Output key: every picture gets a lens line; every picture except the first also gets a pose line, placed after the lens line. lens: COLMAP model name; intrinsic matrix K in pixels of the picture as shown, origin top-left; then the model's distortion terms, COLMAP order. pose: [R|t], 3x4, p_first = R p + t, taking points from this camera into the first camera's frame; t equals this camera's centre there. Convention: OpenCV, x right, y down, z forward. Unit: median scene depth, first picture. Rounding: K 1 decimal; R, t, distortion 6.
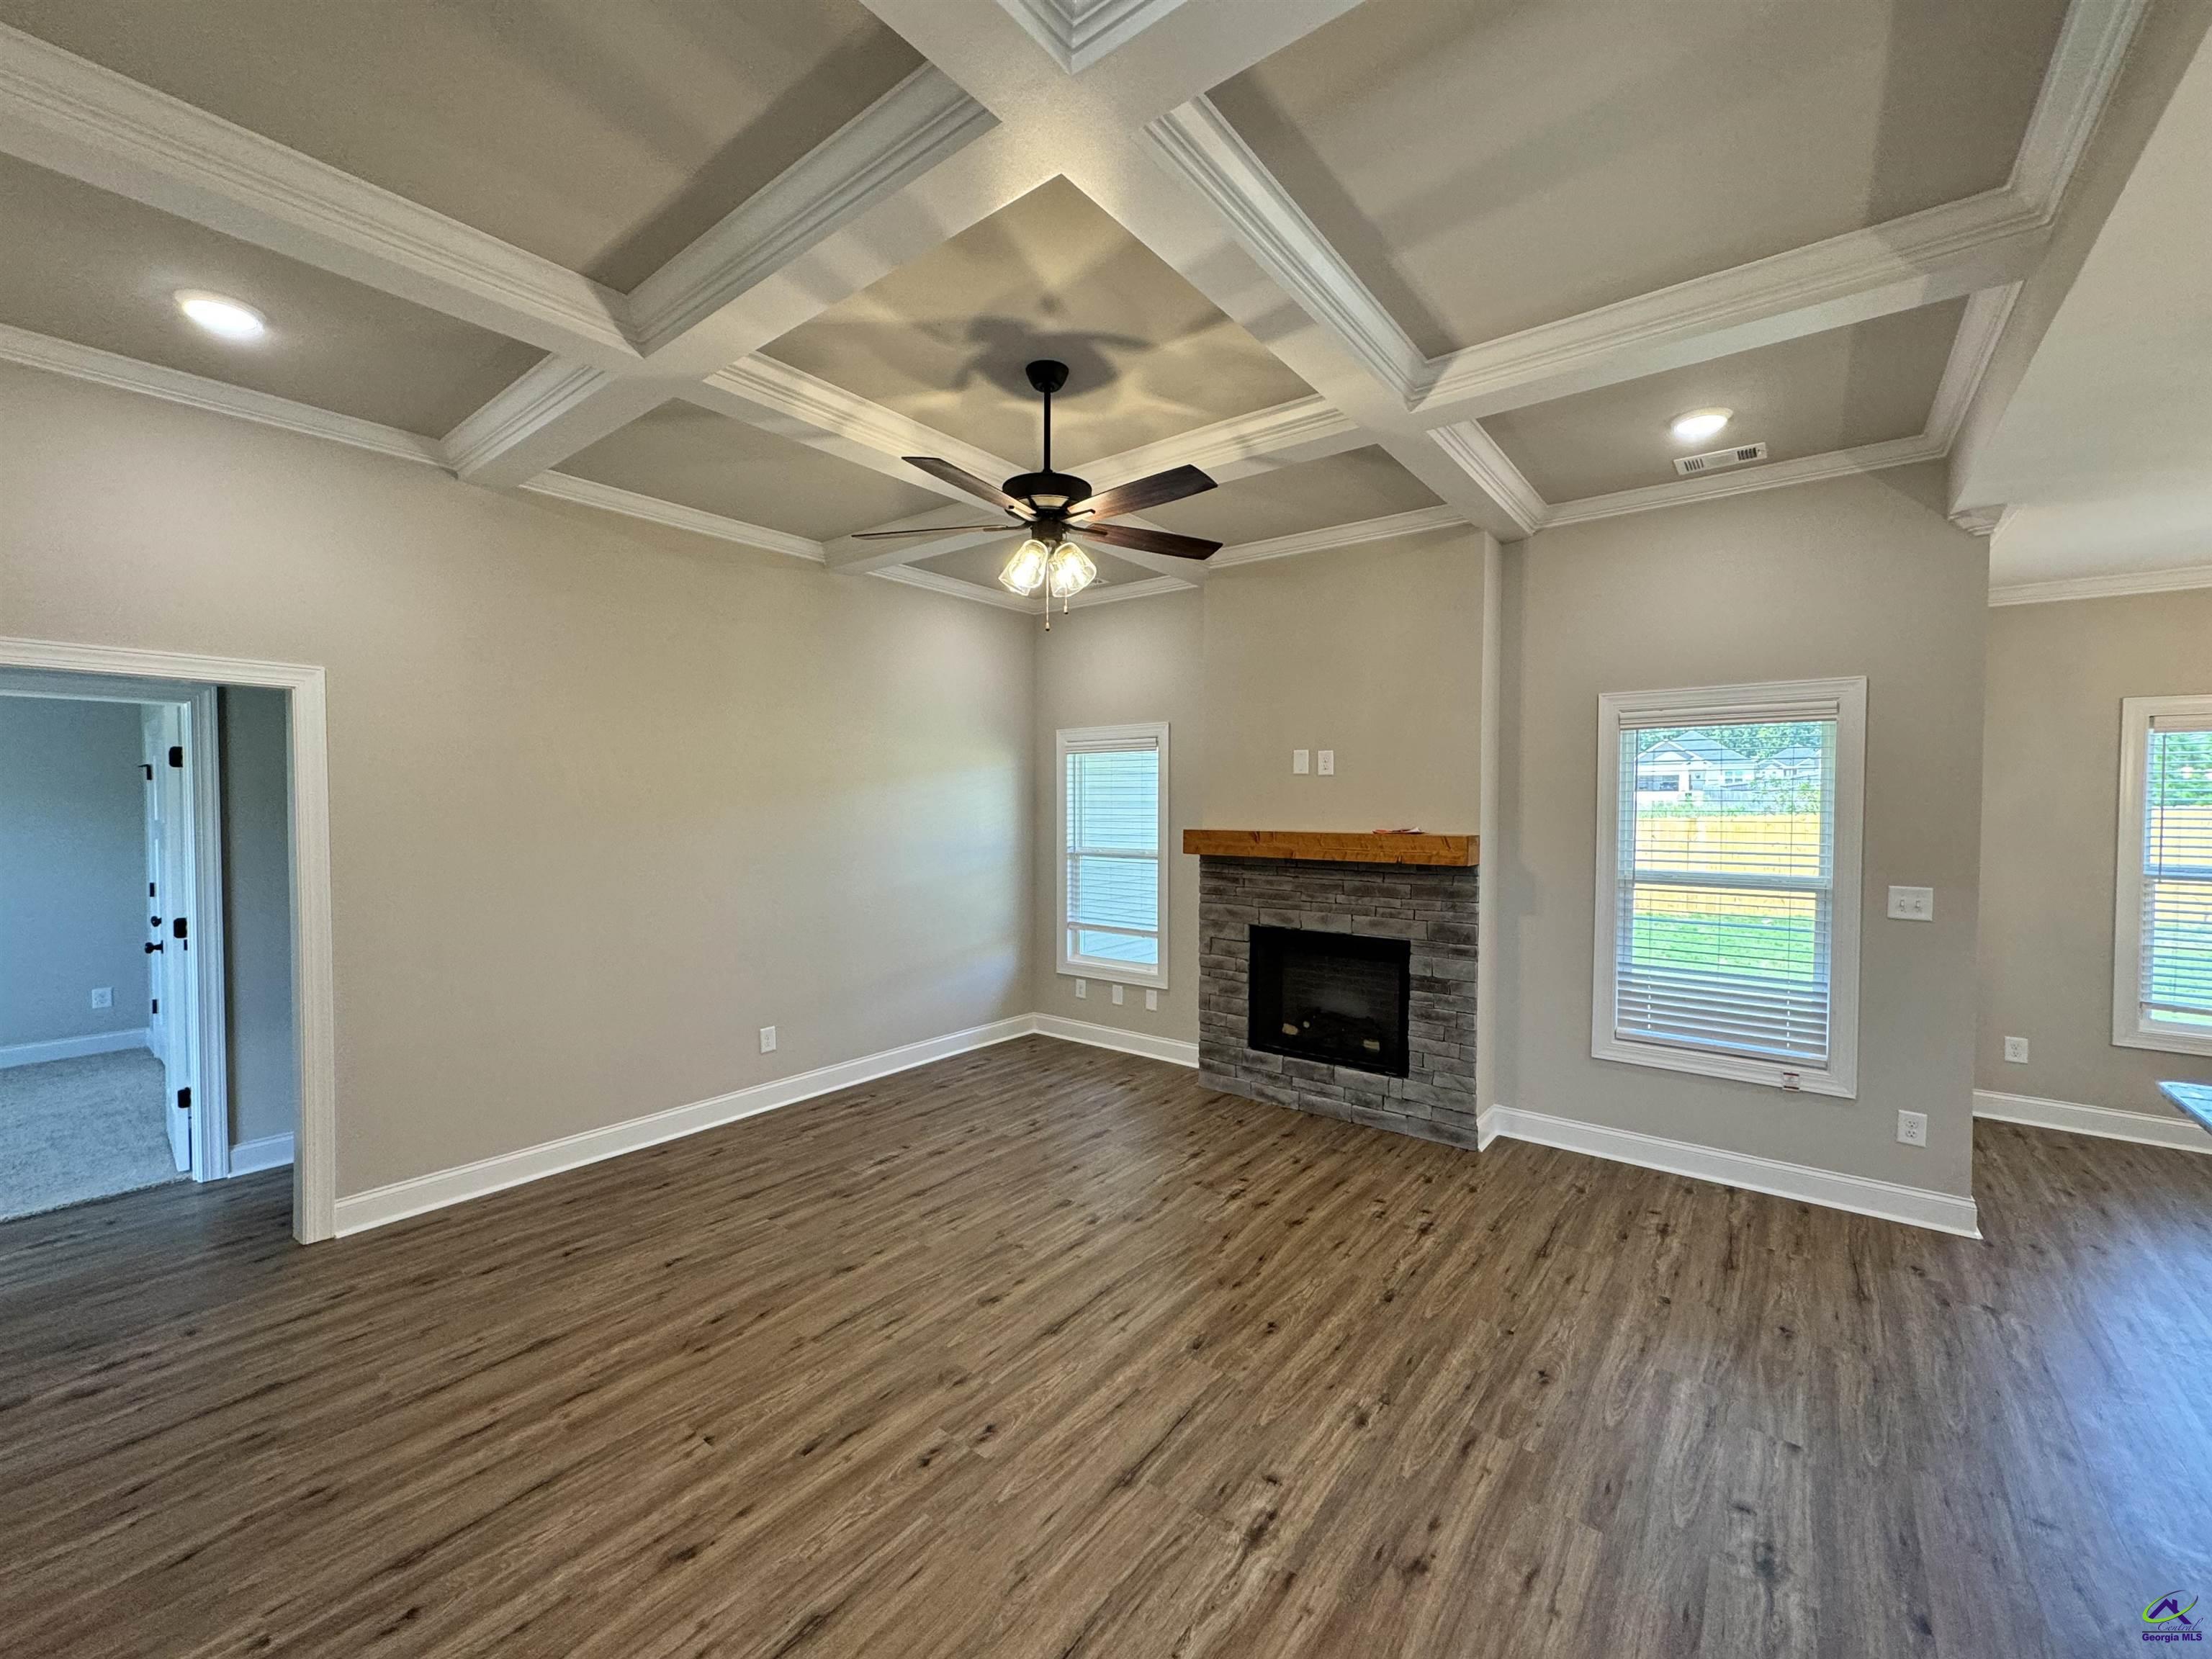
lens RADIAL K [[880.9, 0, 1103.7], [0, 880.9, 823.1], [0, 0, 1]] dist [0.002532, -0.000701]
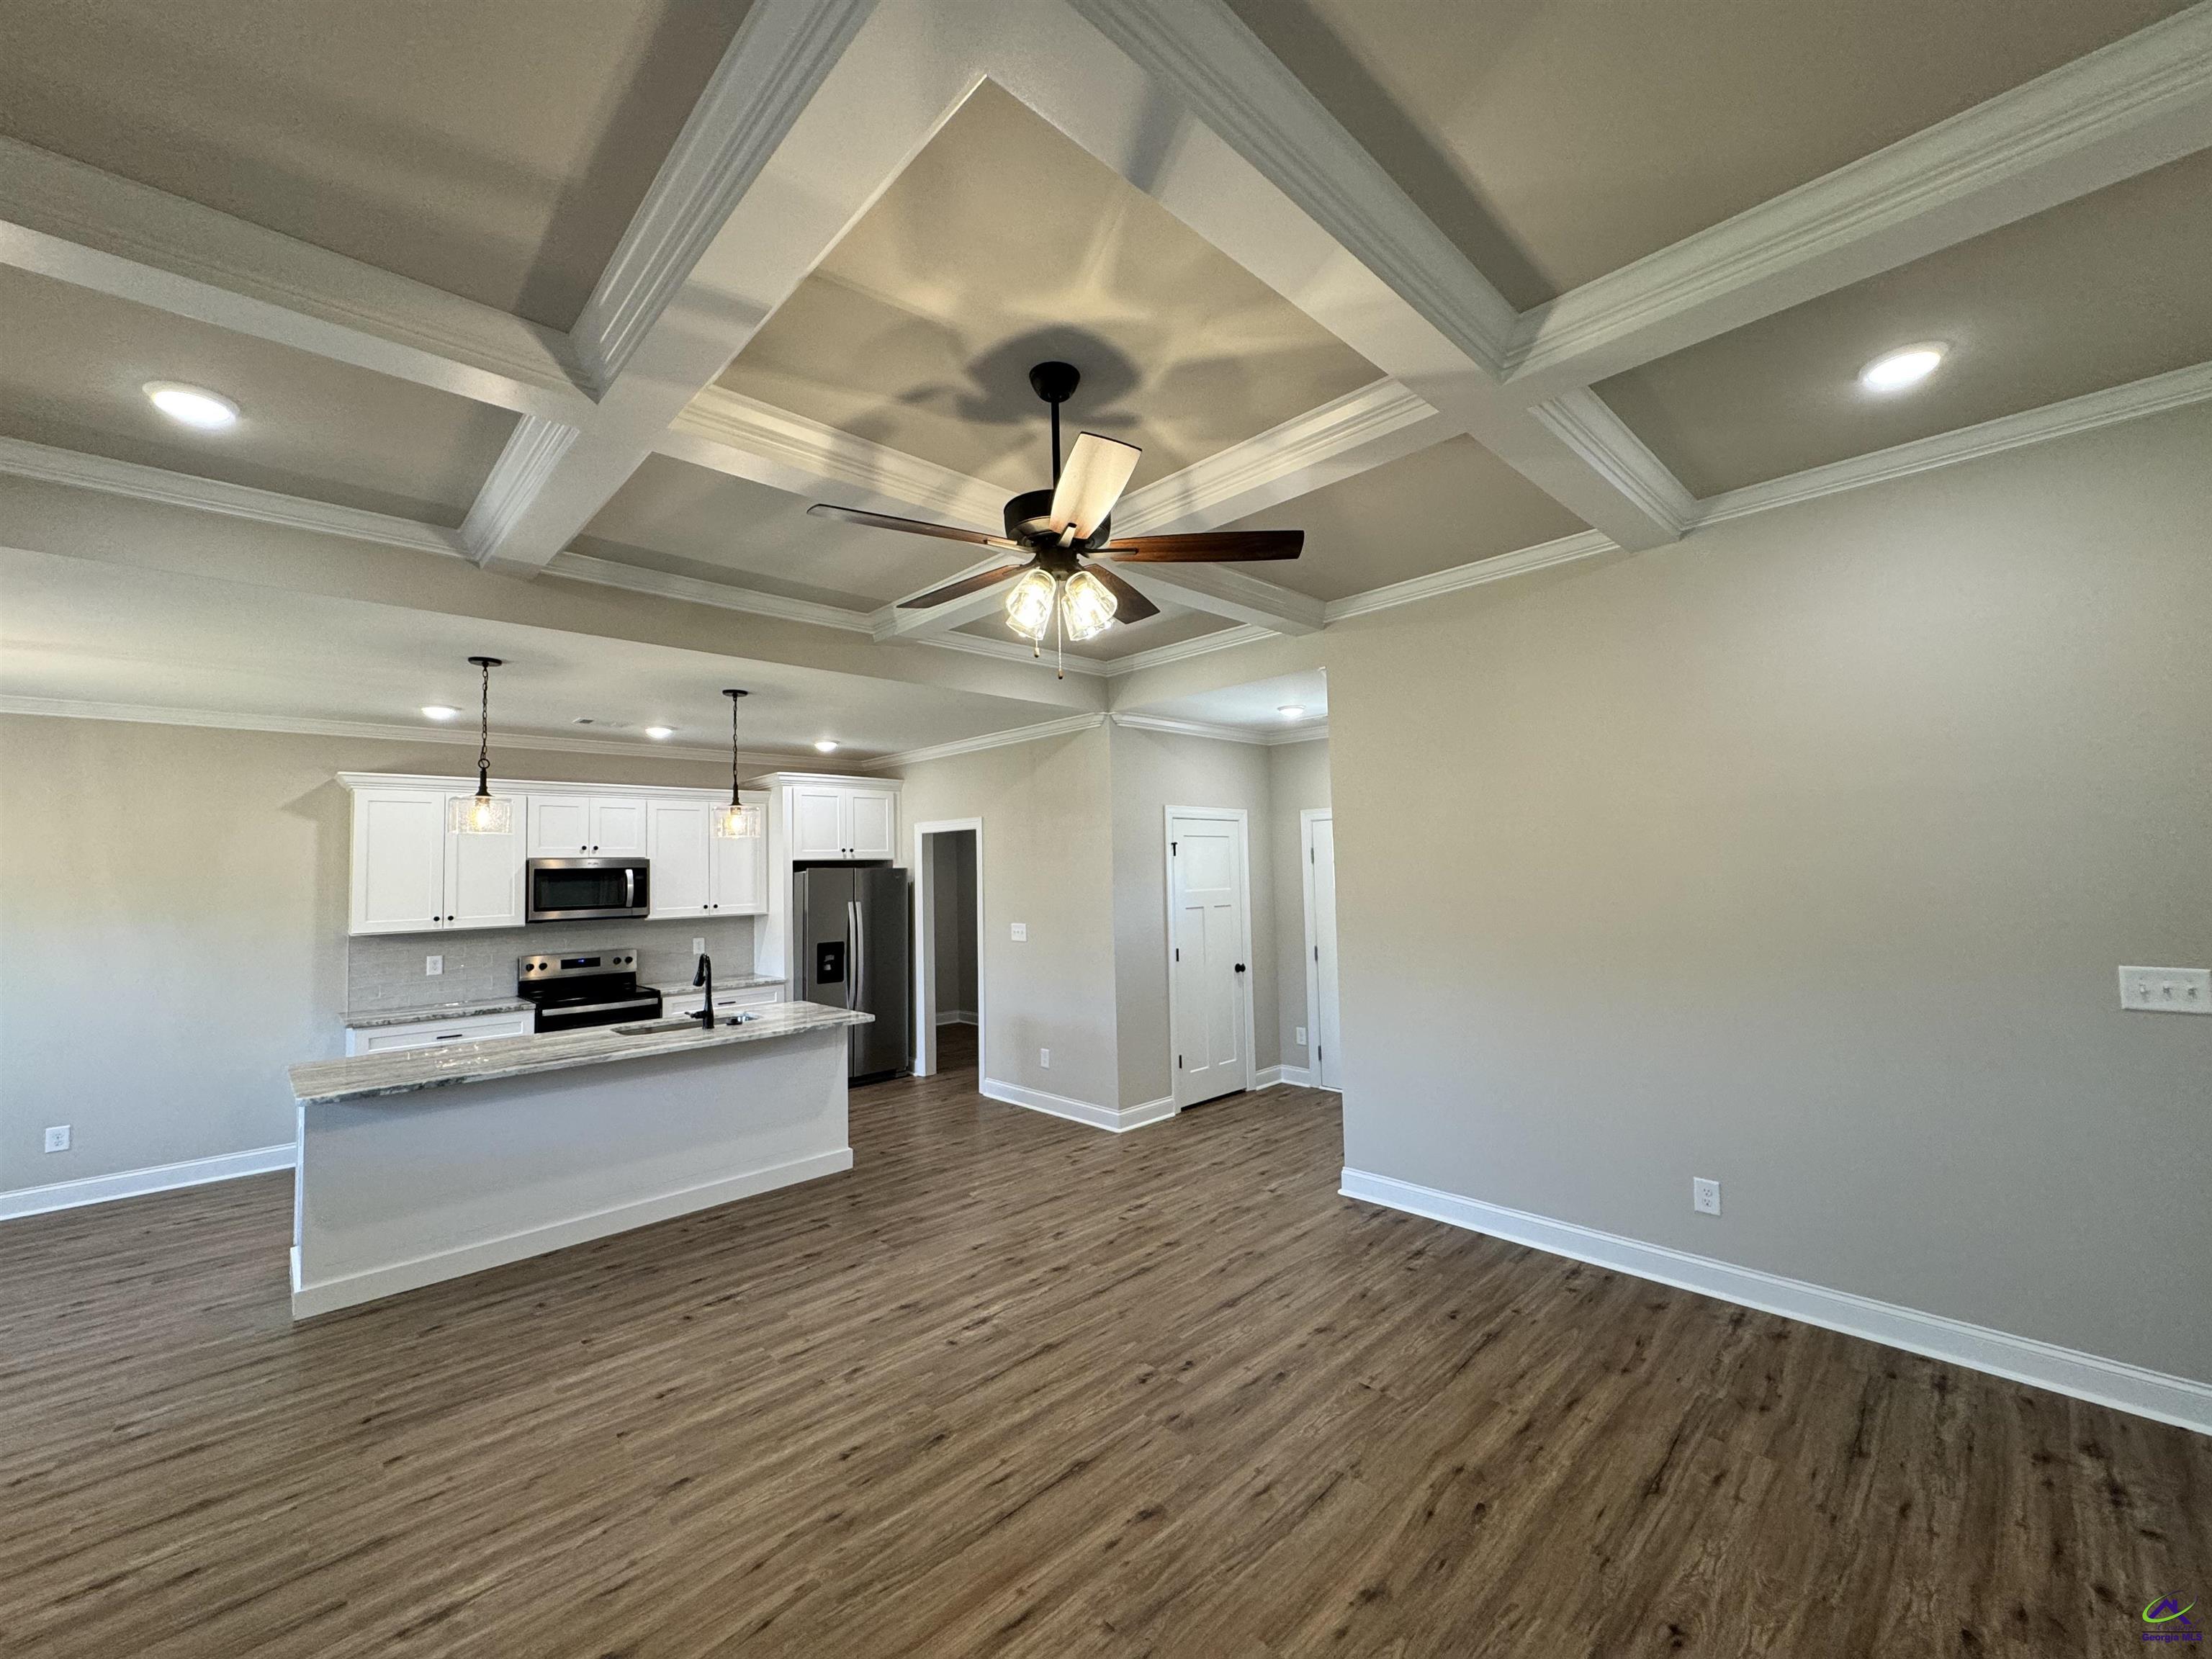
lens RADIAL K [[880.9, 0, 1103.2], [0, 880.9, 829.9], [0, 0, 1]] dist [0.002532, -0.000701]
pose [[-0.989756, 0.027130, 0.140167, -0.255219], [0.024082, 0.999436, -0.023398, -0.066812], [-0.140723, -0.019783, -0.989851, 2.145624]]
